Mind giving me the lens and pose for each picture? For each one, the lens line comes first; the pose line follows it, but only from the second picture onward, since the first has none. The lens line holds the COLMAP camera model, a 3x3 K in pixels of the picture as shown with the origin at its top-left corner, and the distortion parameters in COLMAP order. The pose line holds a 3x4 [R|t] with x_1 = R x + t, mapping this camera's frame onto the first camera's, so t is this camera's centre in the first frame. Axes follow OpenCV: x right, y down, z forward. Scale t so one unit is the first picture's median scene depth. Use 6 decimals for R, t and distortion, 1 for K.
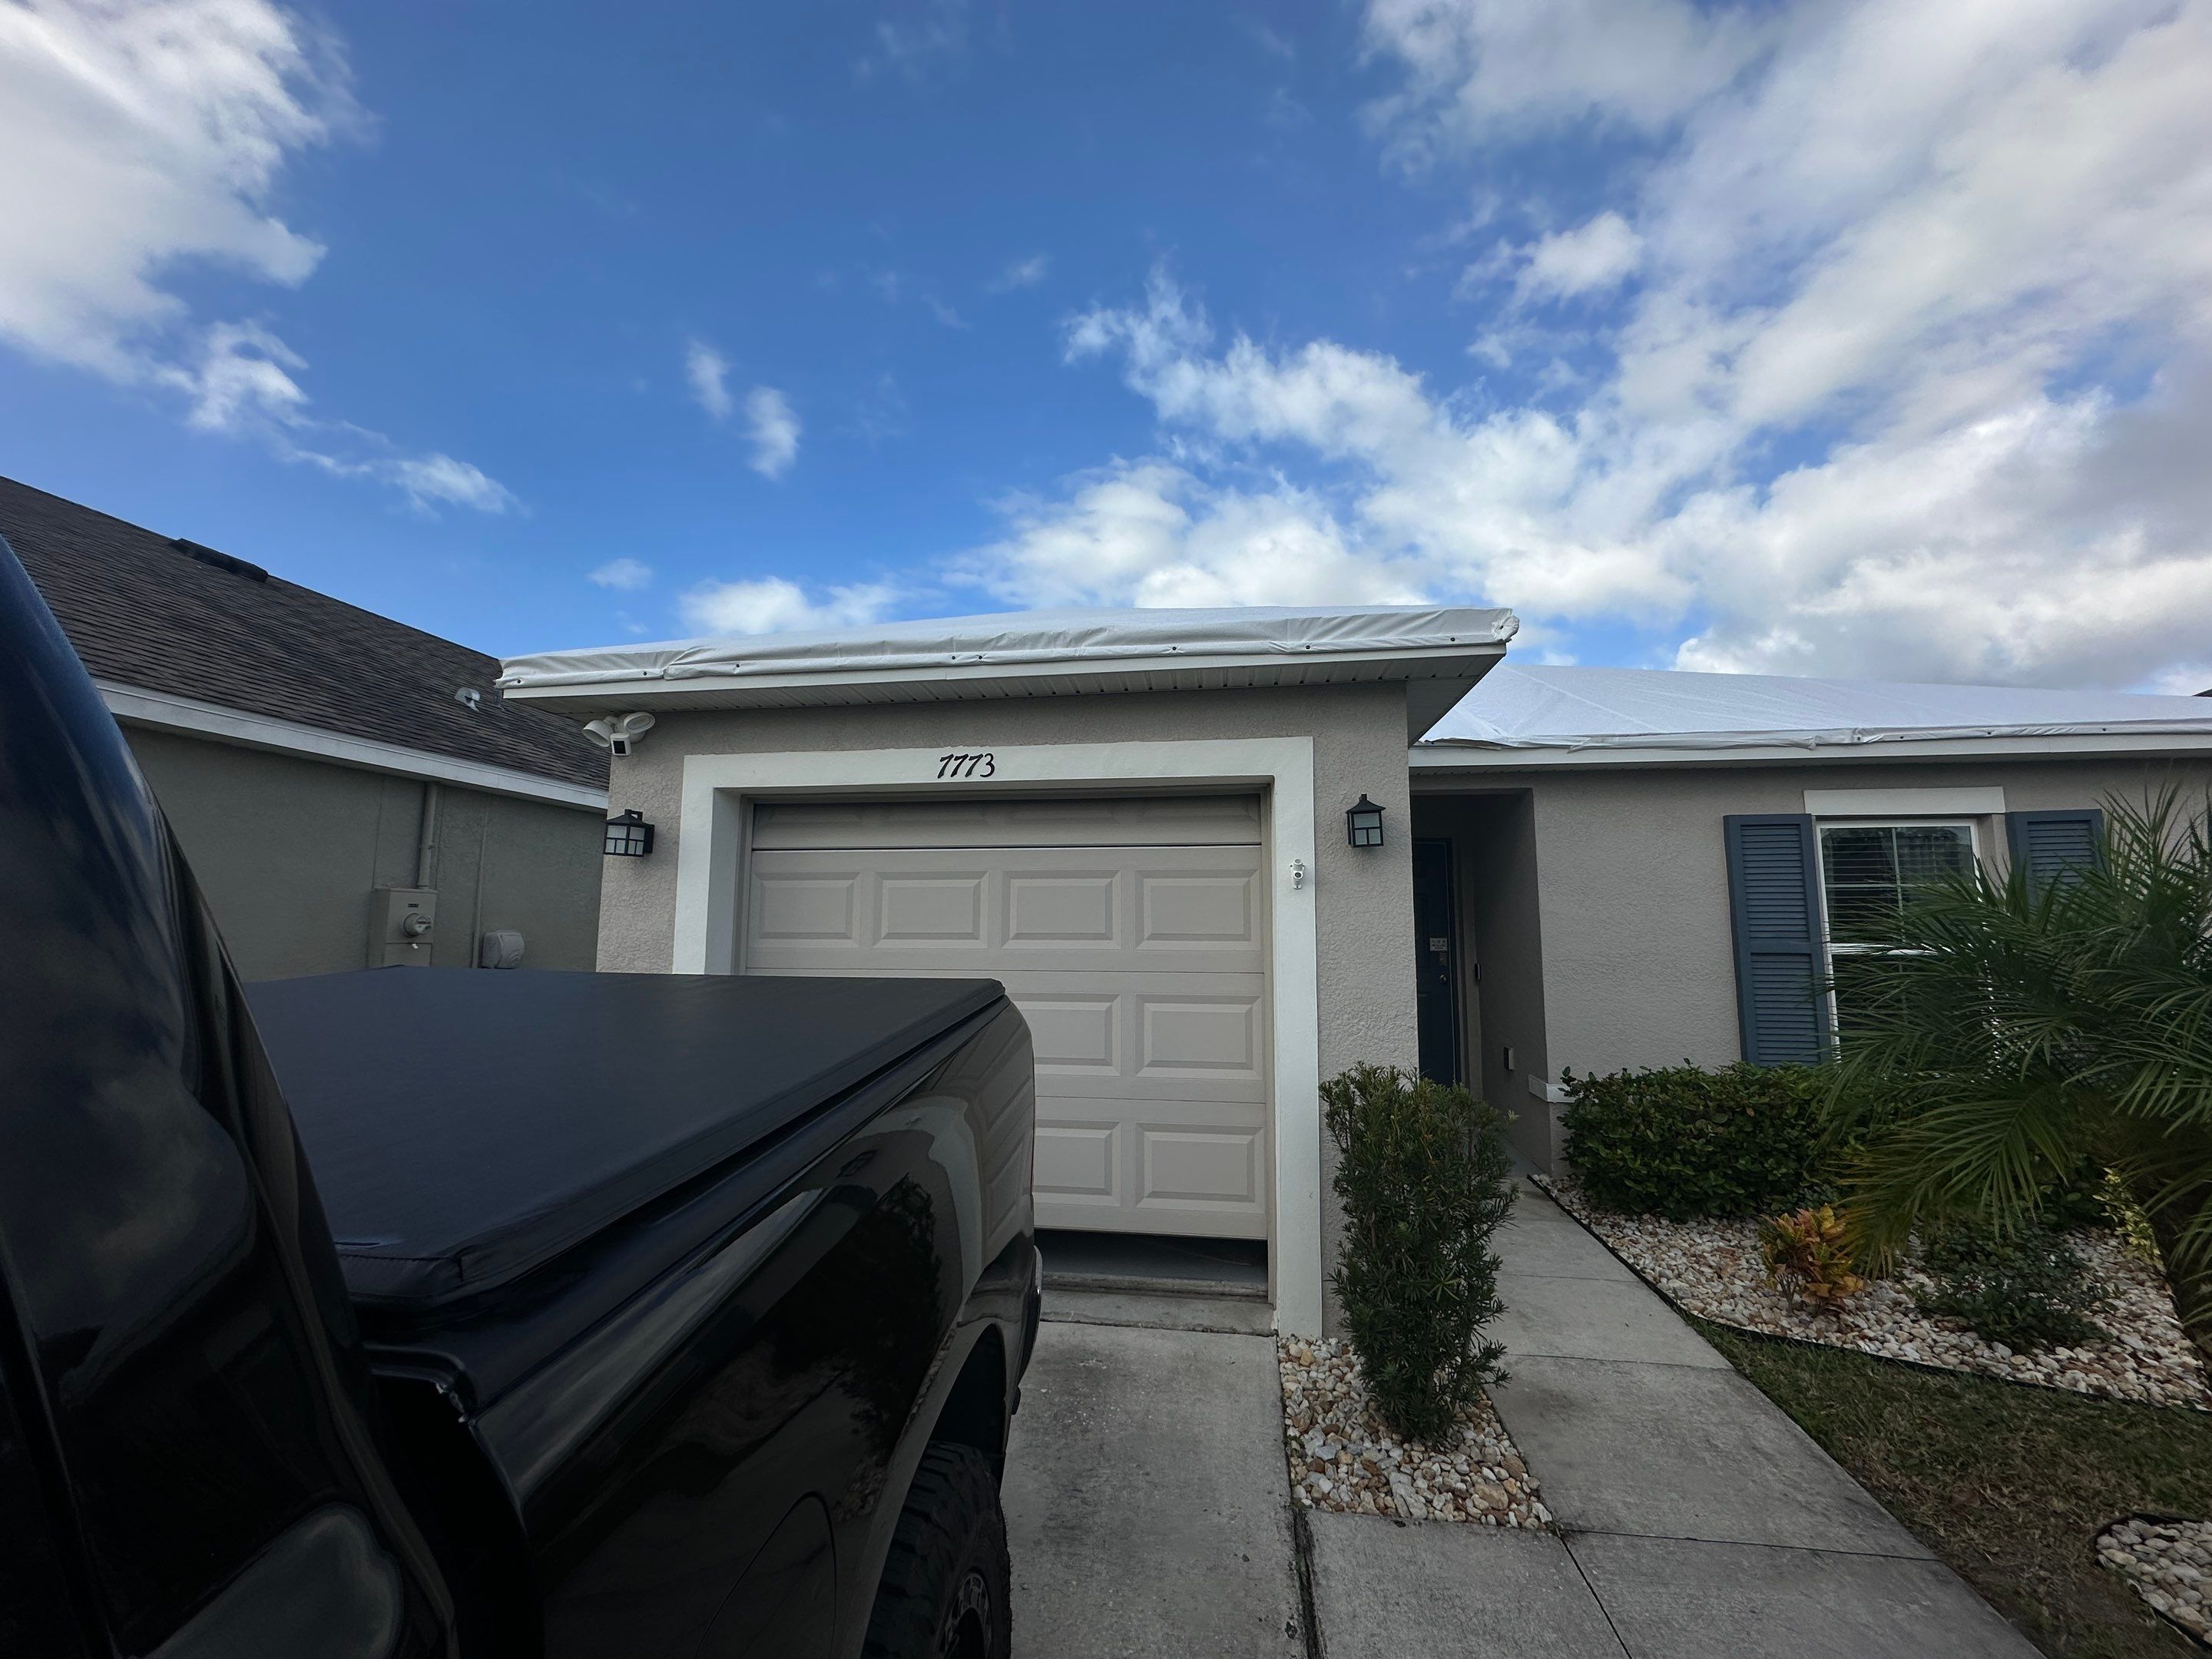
lens RADIAL K [[898.5, 0, 1097.9], [0, 898.5, 826.1], [0, 0, 1]] dist [-0.001320, 0.000037]
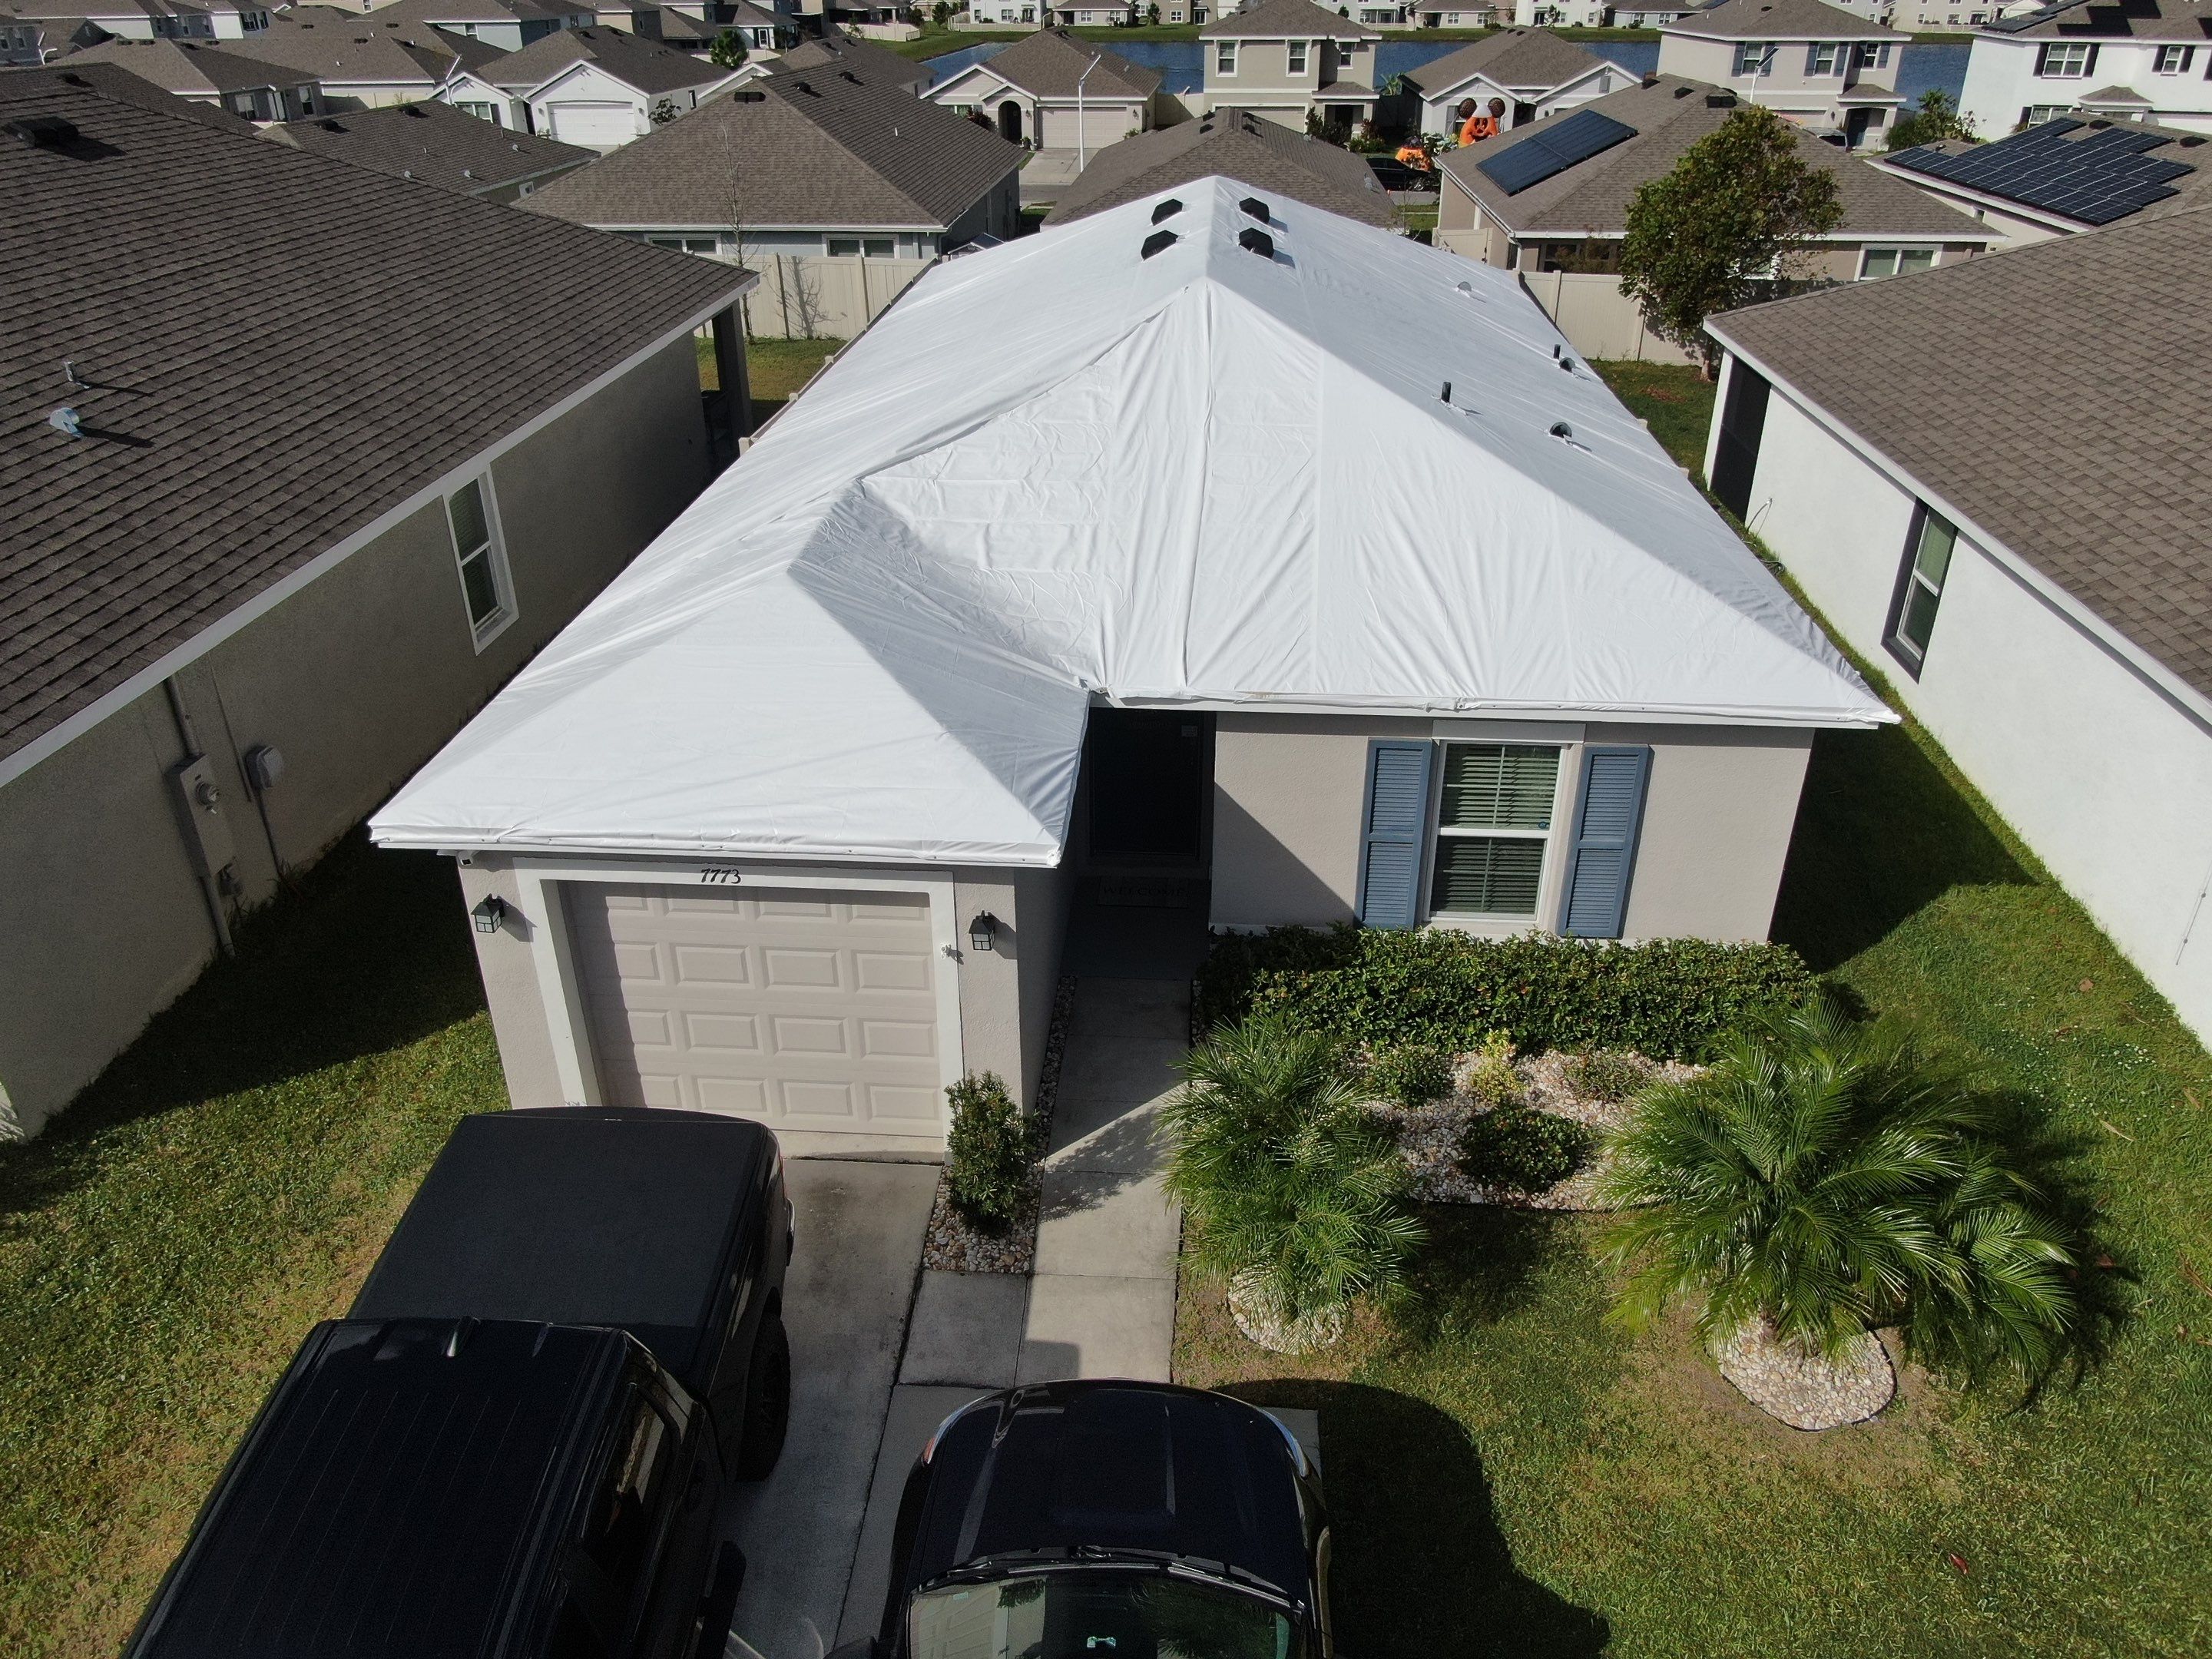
lens RADIAL K [[1597.4, 0, 1108.3], [0, 1597.4, 831.0], [0, 0, 1]] dist [-0.030518, 0.016374]
pose [[0.997705, -0.038473, 0.055722, 0.172333], [-0.000553, 0.818250, 0.574863, -0.831901], [-0.067711, -0.573574, 0.816350, -0.570456]]
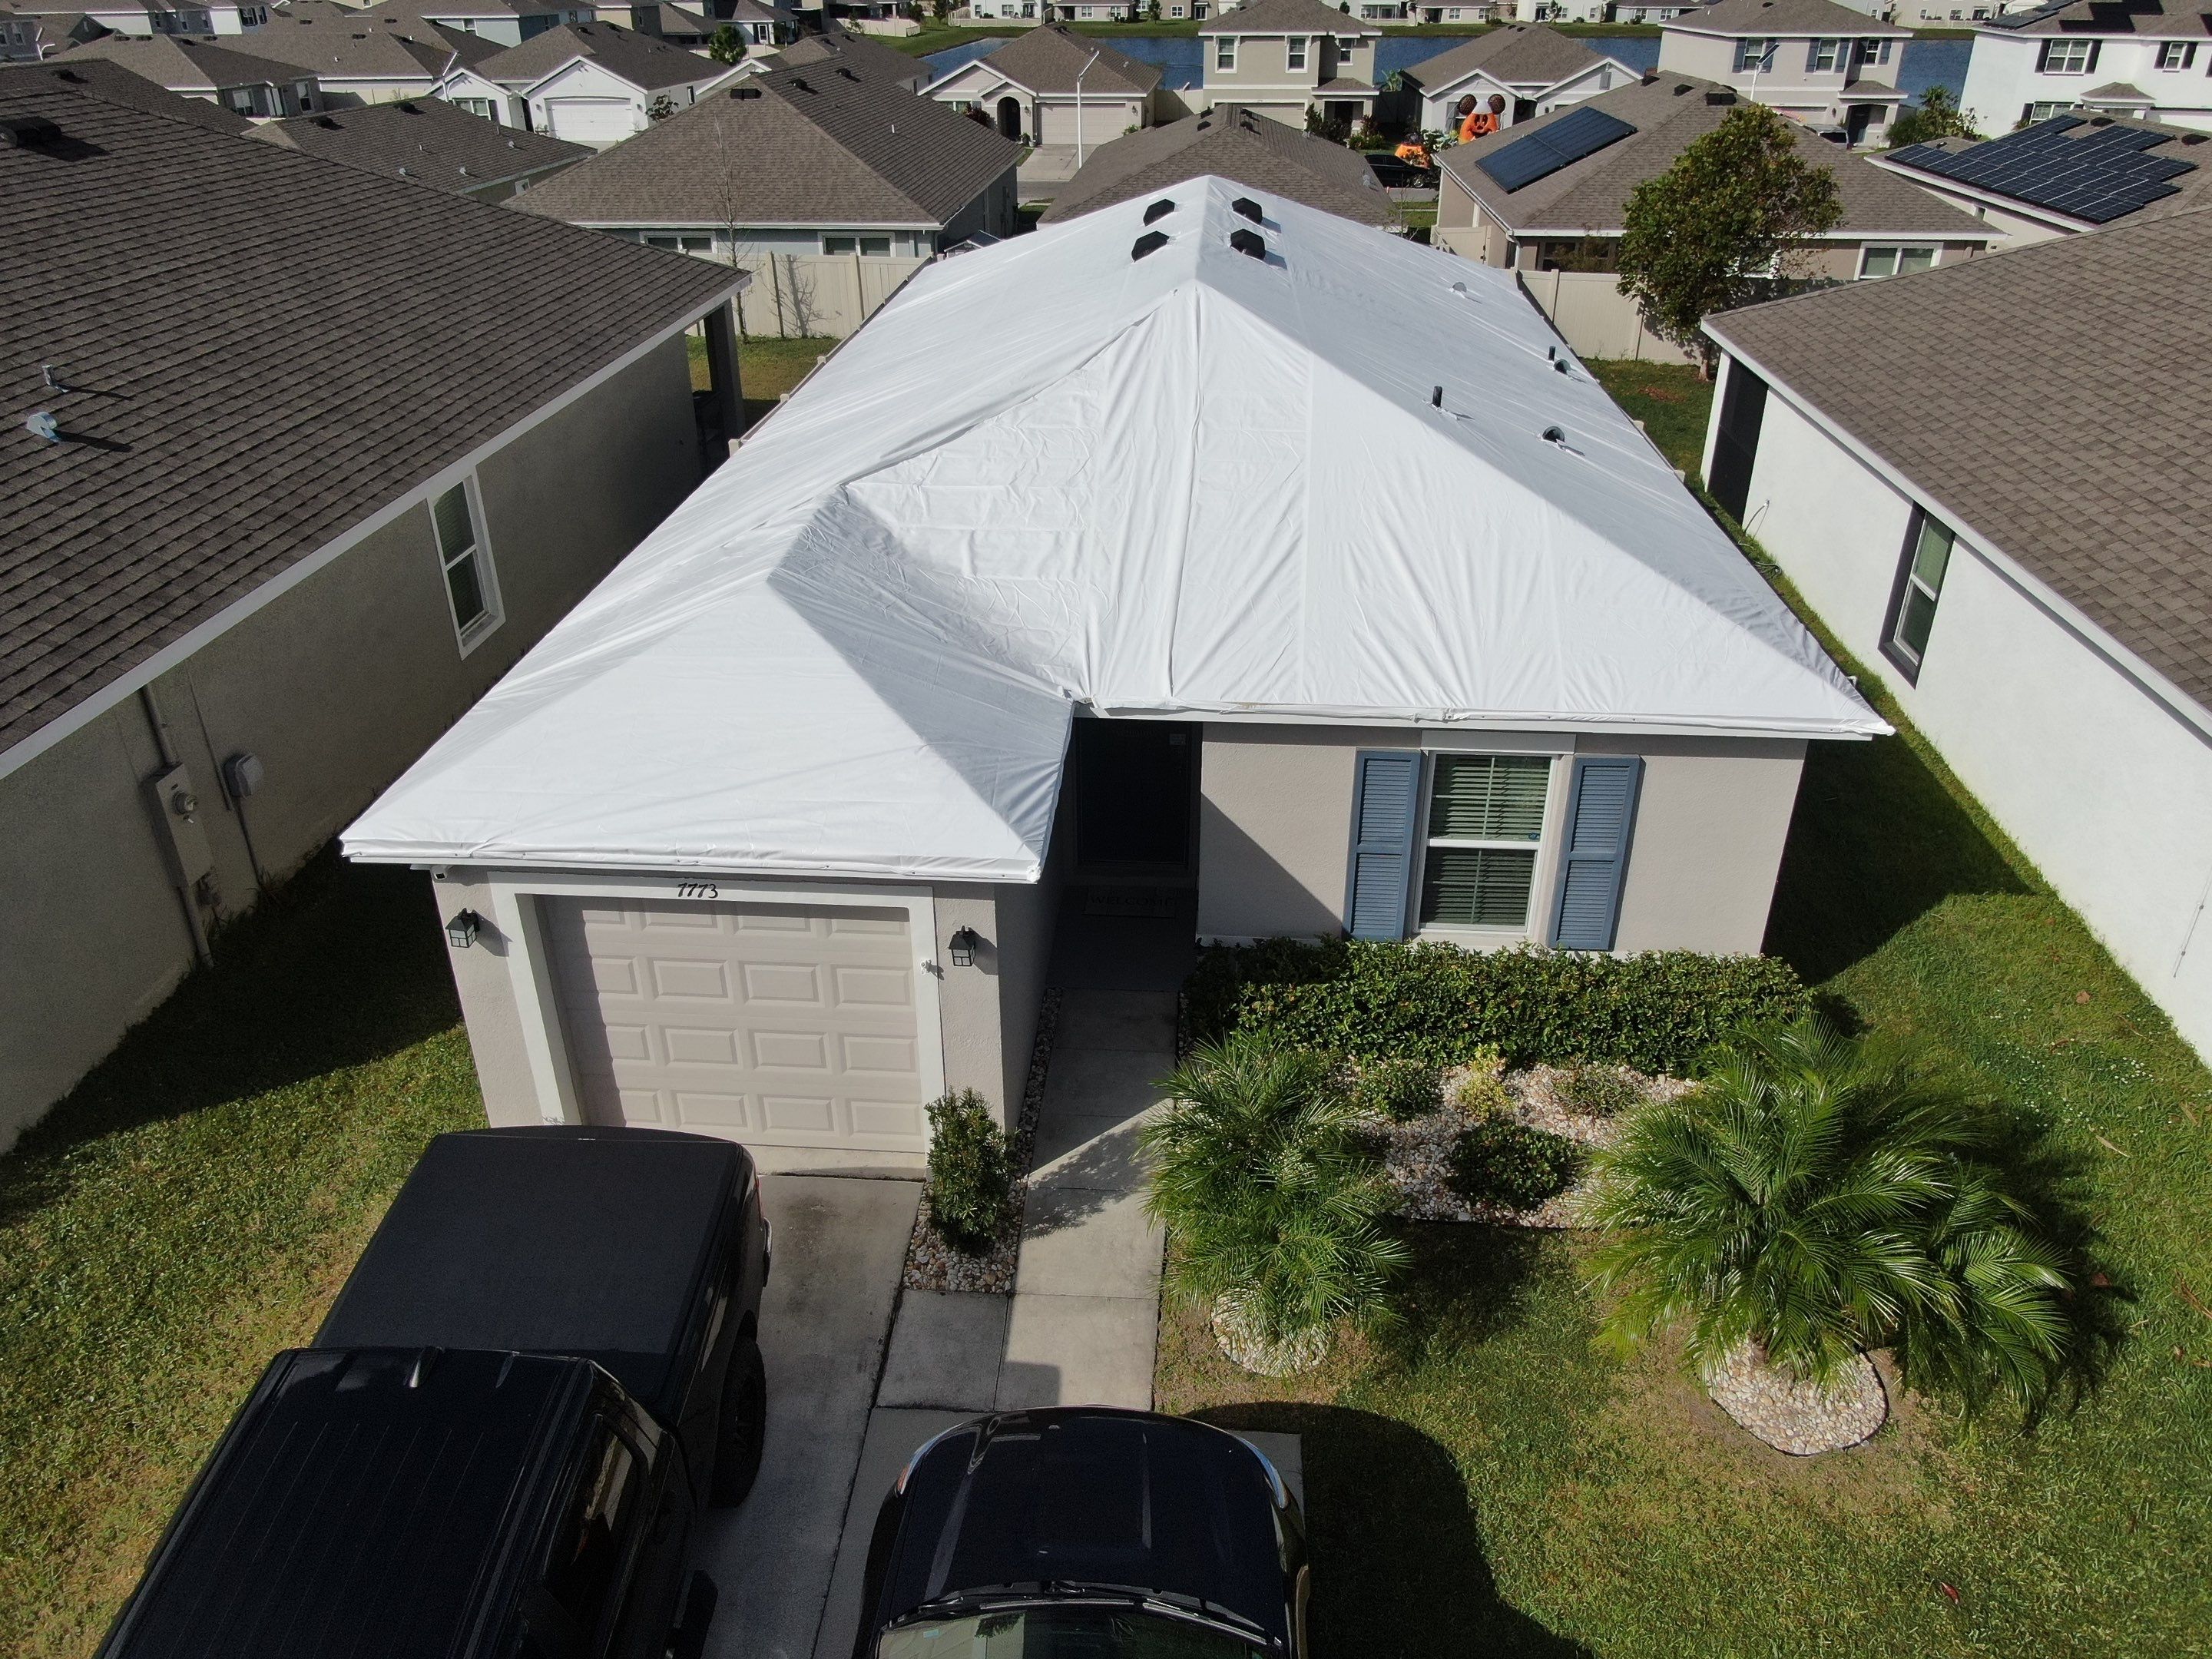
lens RADIAL K [[1597.4, 0, 1108.3], [0, 1597.4, 831.0], [0, 0, 1]] dist [-0.030518, 0.016374]
pose [[0.997745, -0.038184, 0.055196, 0.189186], [-0.000650, 0.816857, 0.576839, -0.833627], [-0.067113, -0.575575, 0.814991, -0.548110]]
